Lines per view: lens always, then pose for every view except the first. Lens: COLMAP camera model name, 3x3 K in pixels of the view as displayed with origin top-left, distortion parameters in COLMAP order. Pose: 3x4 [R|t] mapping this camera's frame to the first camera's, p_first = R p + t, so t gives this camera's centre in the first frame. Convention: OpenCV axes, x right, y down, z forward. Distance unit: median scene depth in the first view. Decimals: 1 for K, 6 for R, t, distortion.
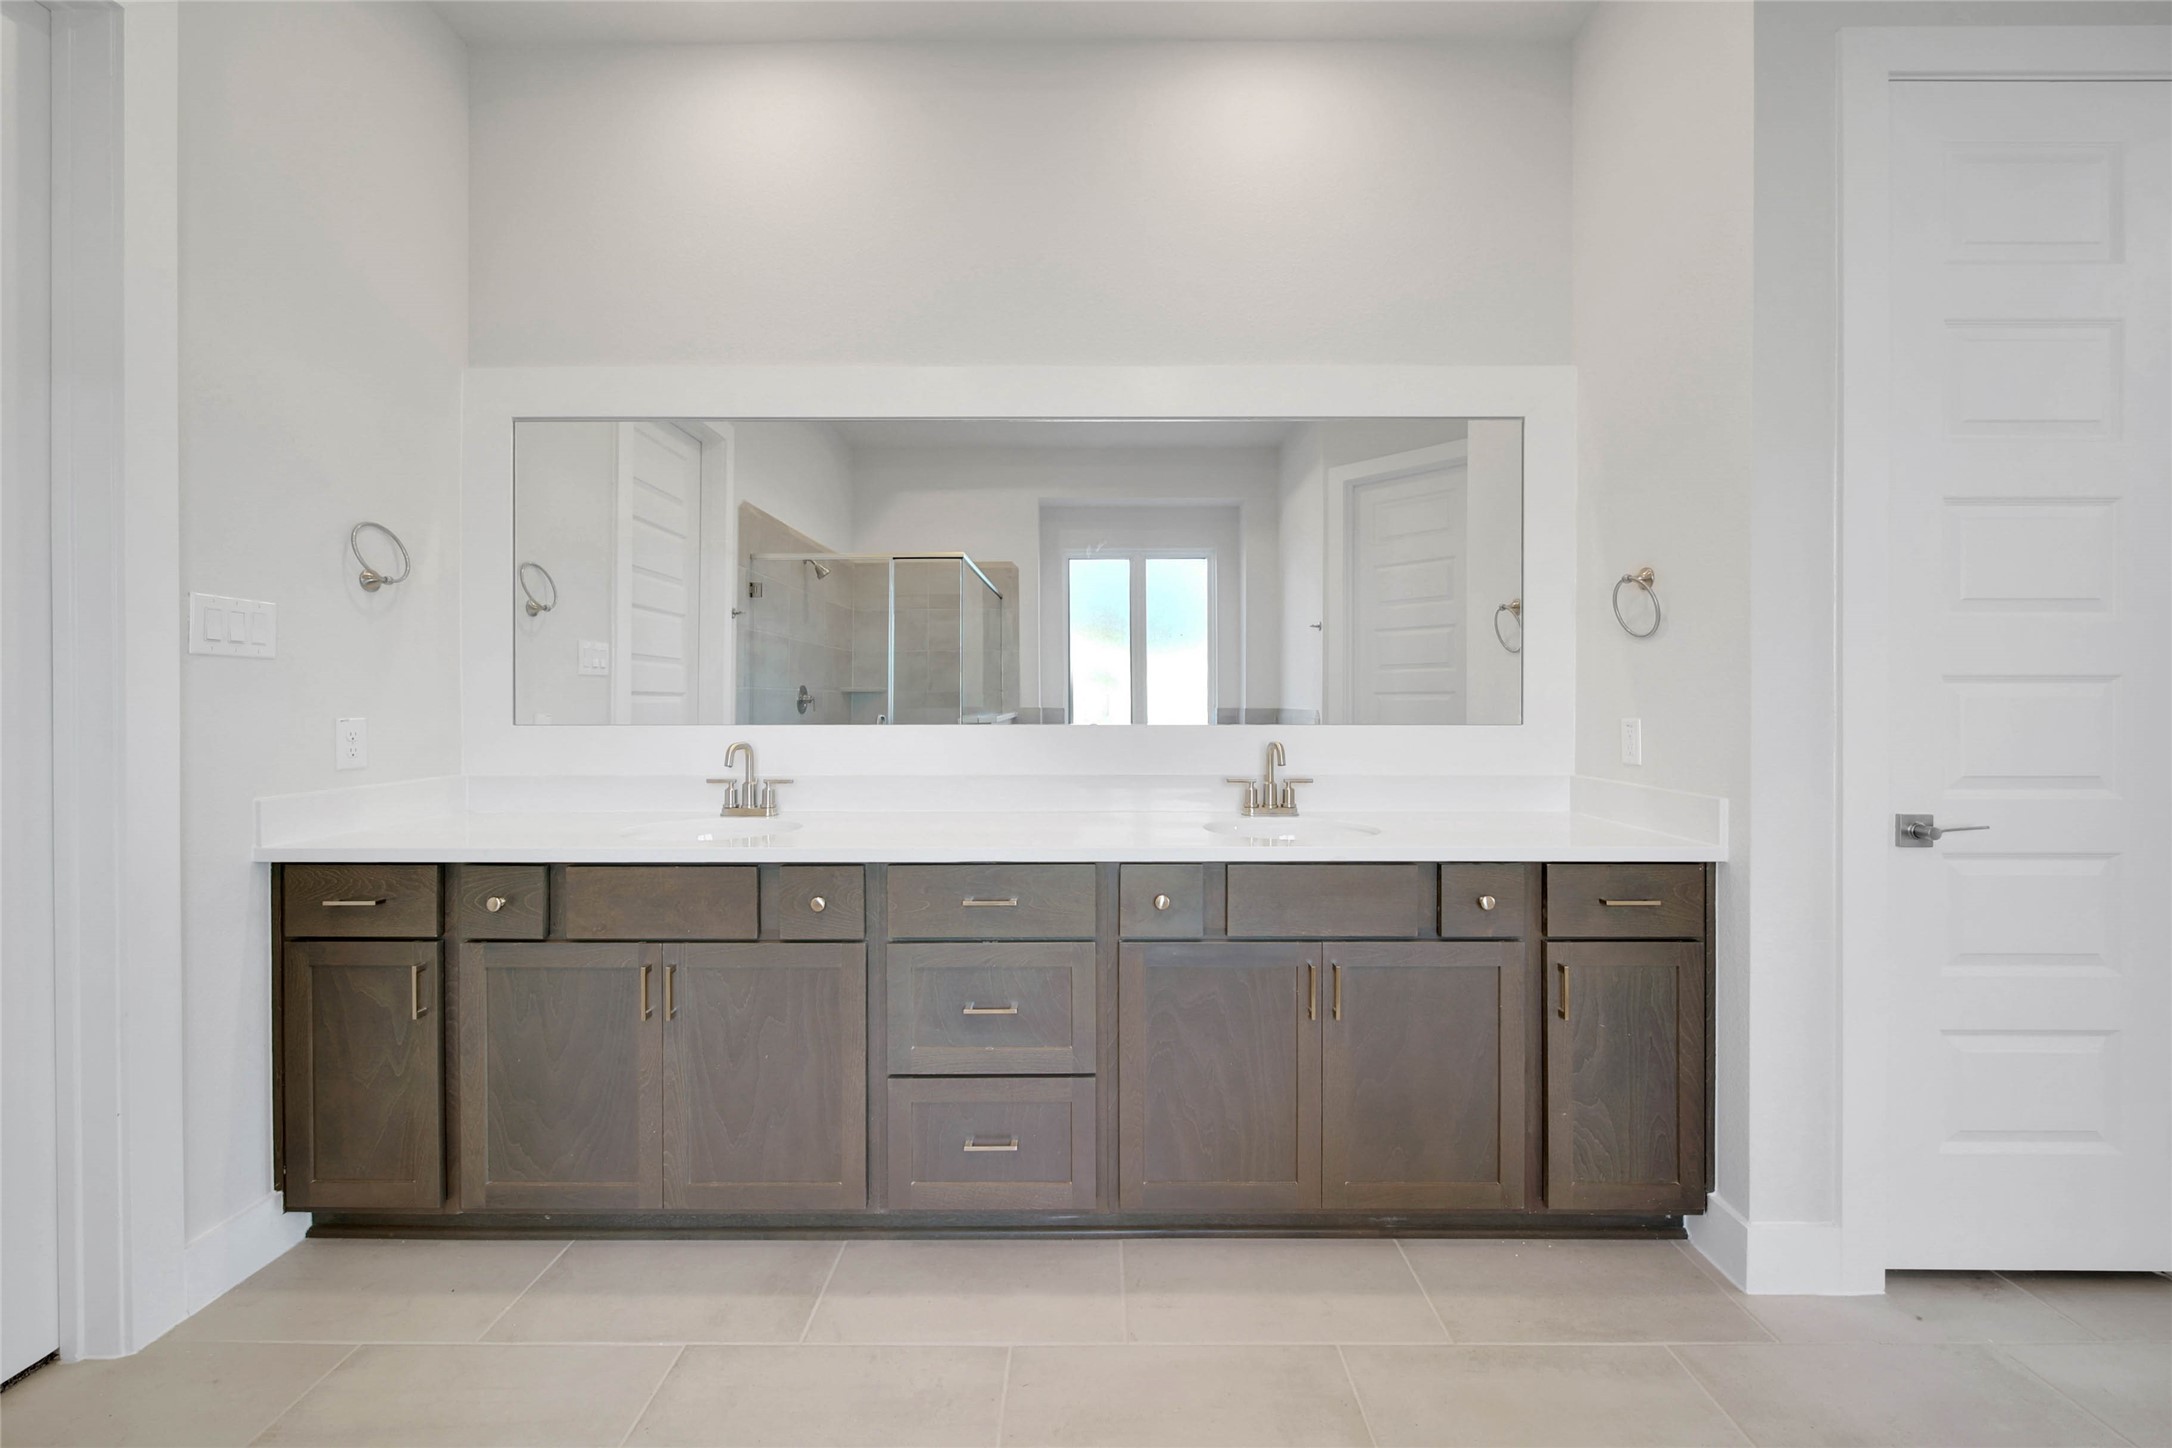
lens RADIAL K [[780.0, 0, 1084.2], [0, 780.0, 711.8], [0, 0, 1]] dist [-0.003989, -0.000209]
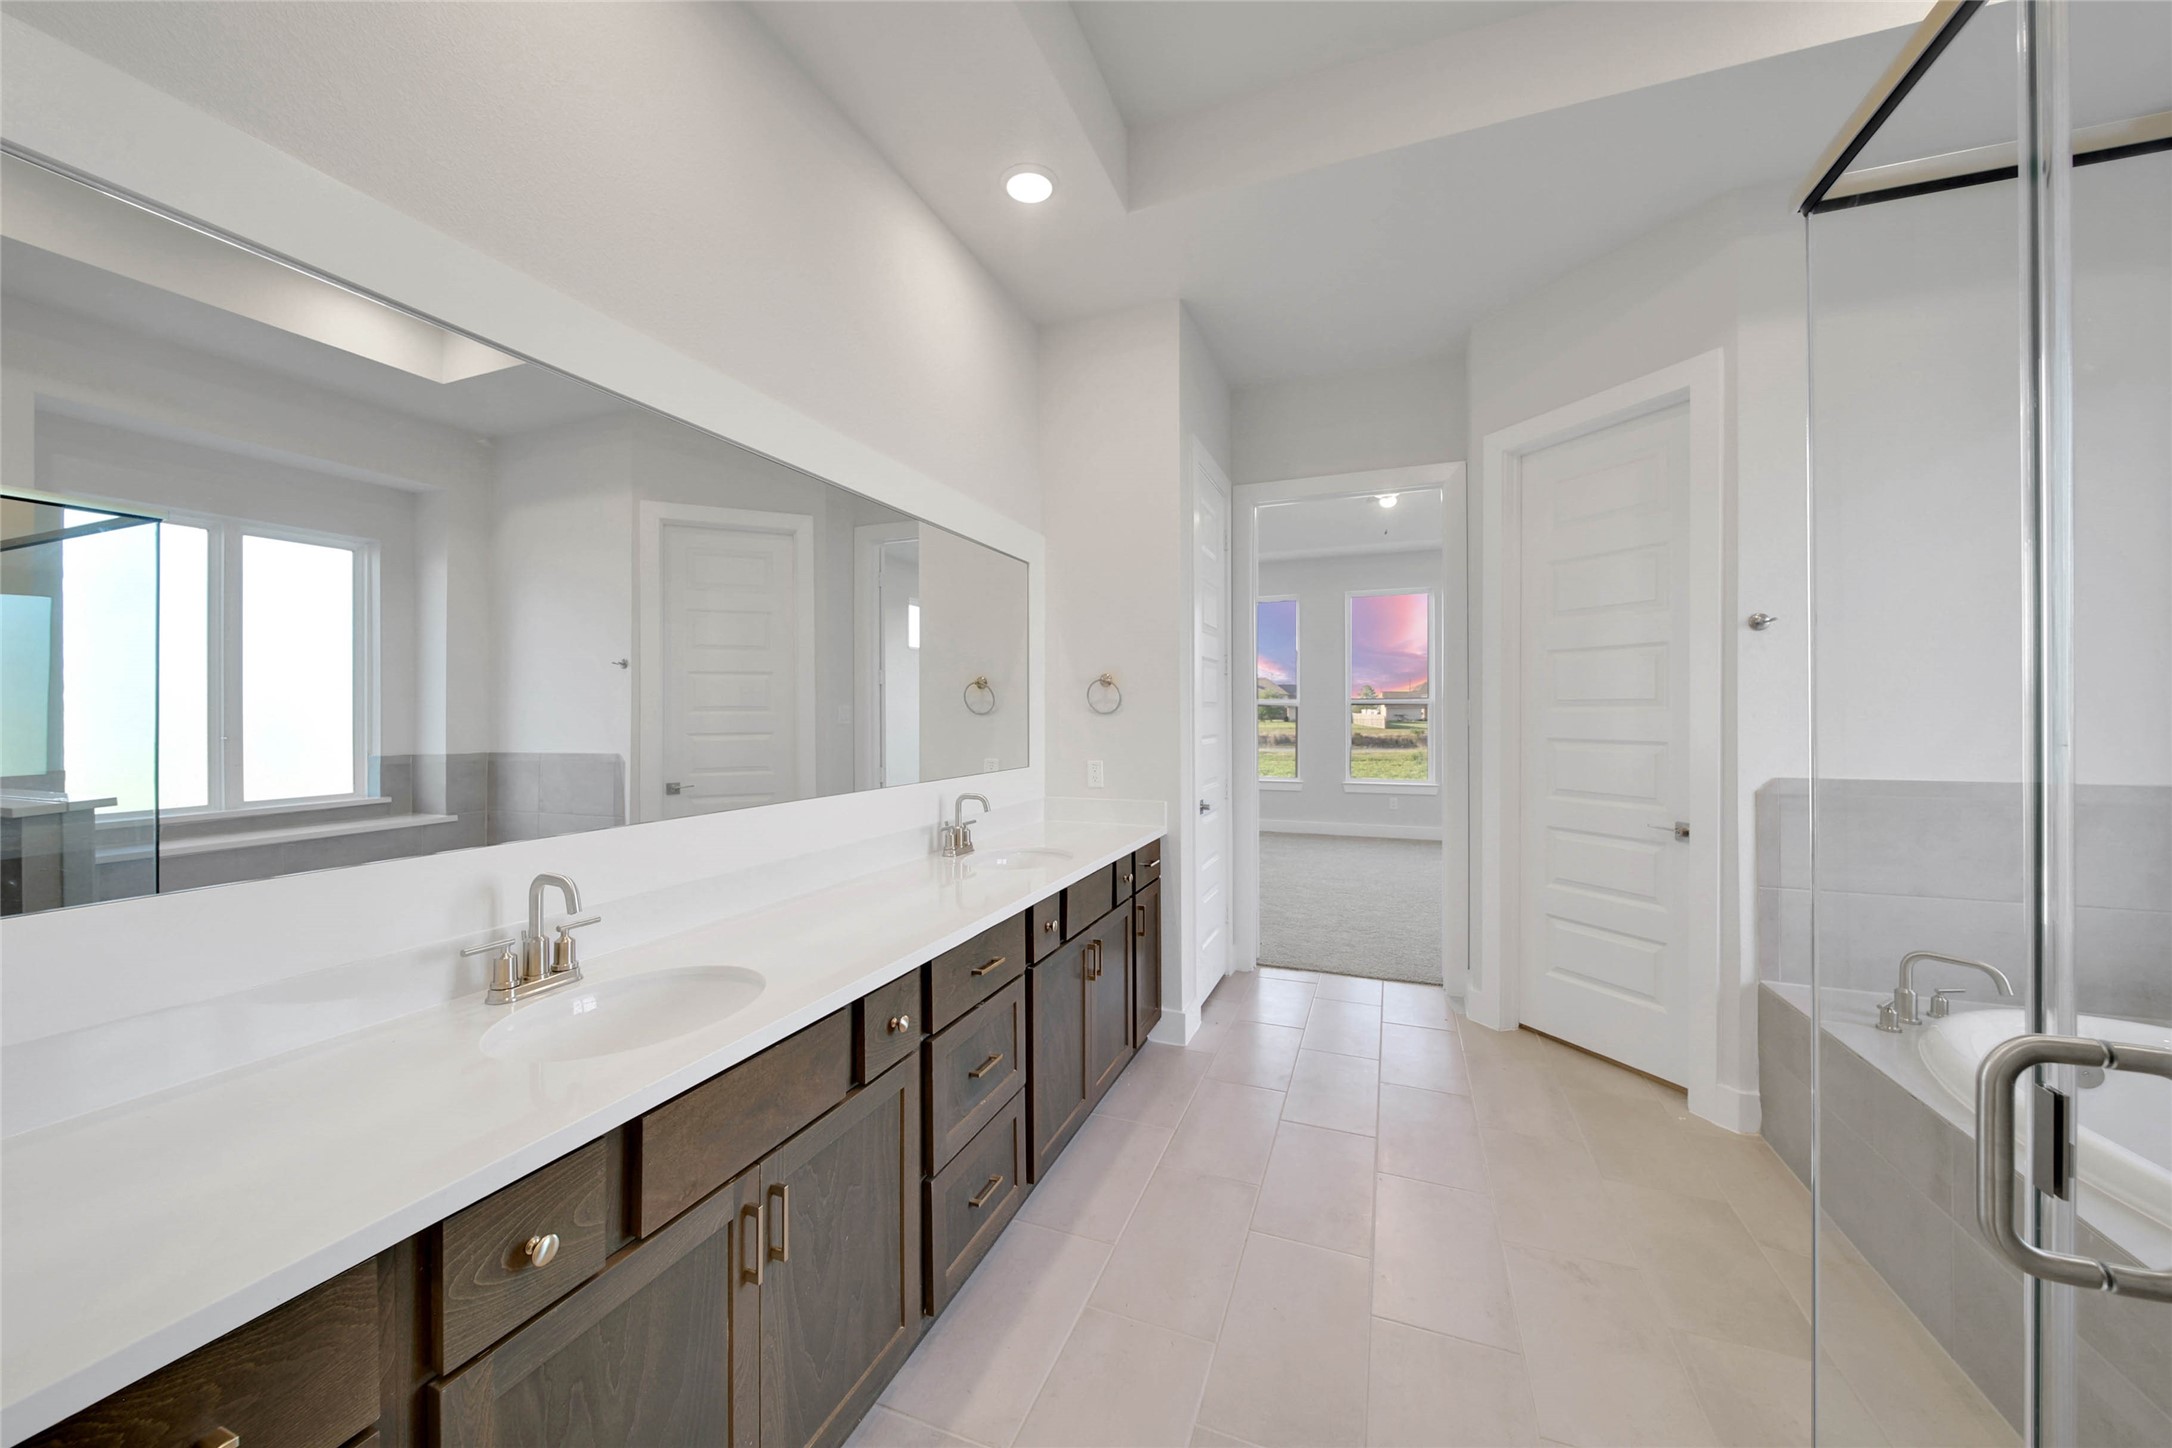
lens RADIAL K [[780.0, 0, 1084.2], [0, 780.0, 711.8], [0, 0, 1]] dist [-0.003989, -0.000209]
pose [[0.392782, -0.004196, 0.919622, -0.801825], [0.025367, 0.999659, -0.006274, -0.080433], [-0.919282, 0.025792, 0.392755, 0.317533]]
